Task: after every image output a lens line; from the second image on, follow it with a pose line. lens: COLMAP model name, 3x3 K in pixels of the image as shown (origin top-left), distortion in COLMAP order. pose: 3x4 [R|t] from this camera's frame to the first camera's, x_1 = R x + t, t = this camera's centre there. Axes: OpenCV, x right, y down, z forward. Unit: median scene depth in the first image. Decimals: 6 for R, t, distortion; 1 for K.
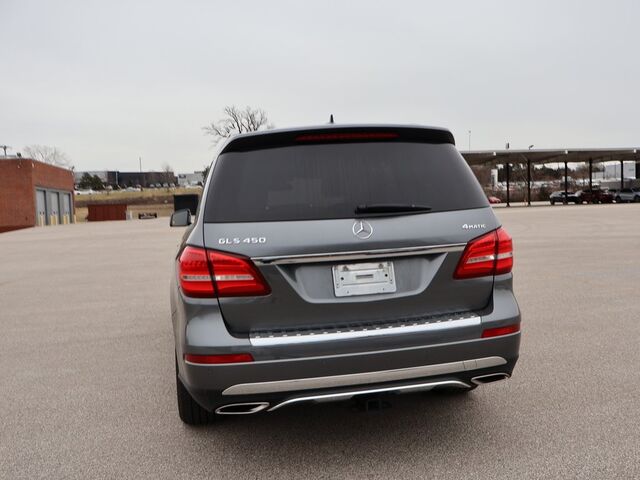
lens RADIAL K [[734.1, 0, 320.0], [0, 734.1, 240.0], [0, 0, 1]] dist [0.033607, 0.033290]
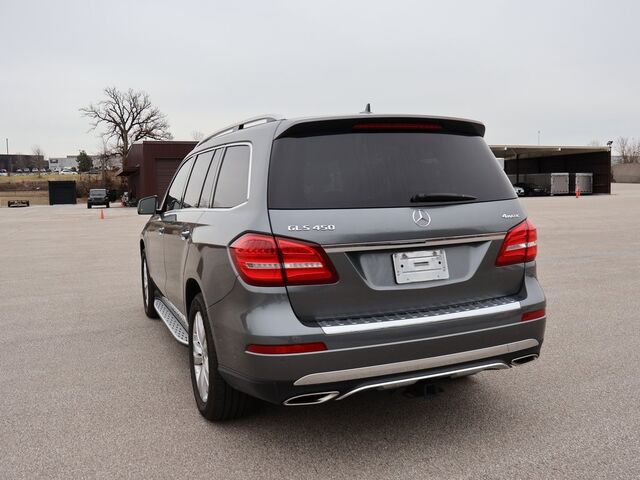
lens RADIAL K [[759.6, 0, 320.1], [0, 759.6, 220.2], [0, 0, 1]] dist [0.012368, -0.003168]
pose [[0.967456, 0.010041, 0.252840, -0.335353], [-0.005467, 0.999809, -0.018788, 0.009502], [-0.252981, 0.016794, 0.967326, 0.012008]]
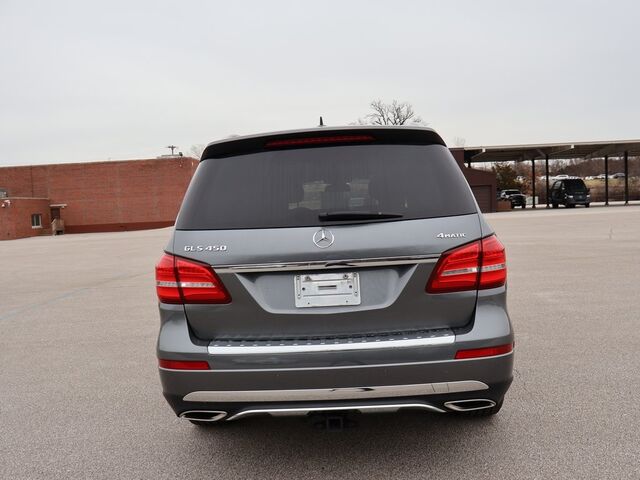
lens RADIAL K [[759.6, 0, 320.1], [0, 759.6, 220.2], [0, 0, 1]] dist [0.012368, -0.003168]
pose [[0.950852, 0.003448, -0.309625, 0.348401], [-0.007074, 0.999919, -0.010590, -0.026355], [0.309563, 0.012260, 0.950800, 0.056223]]
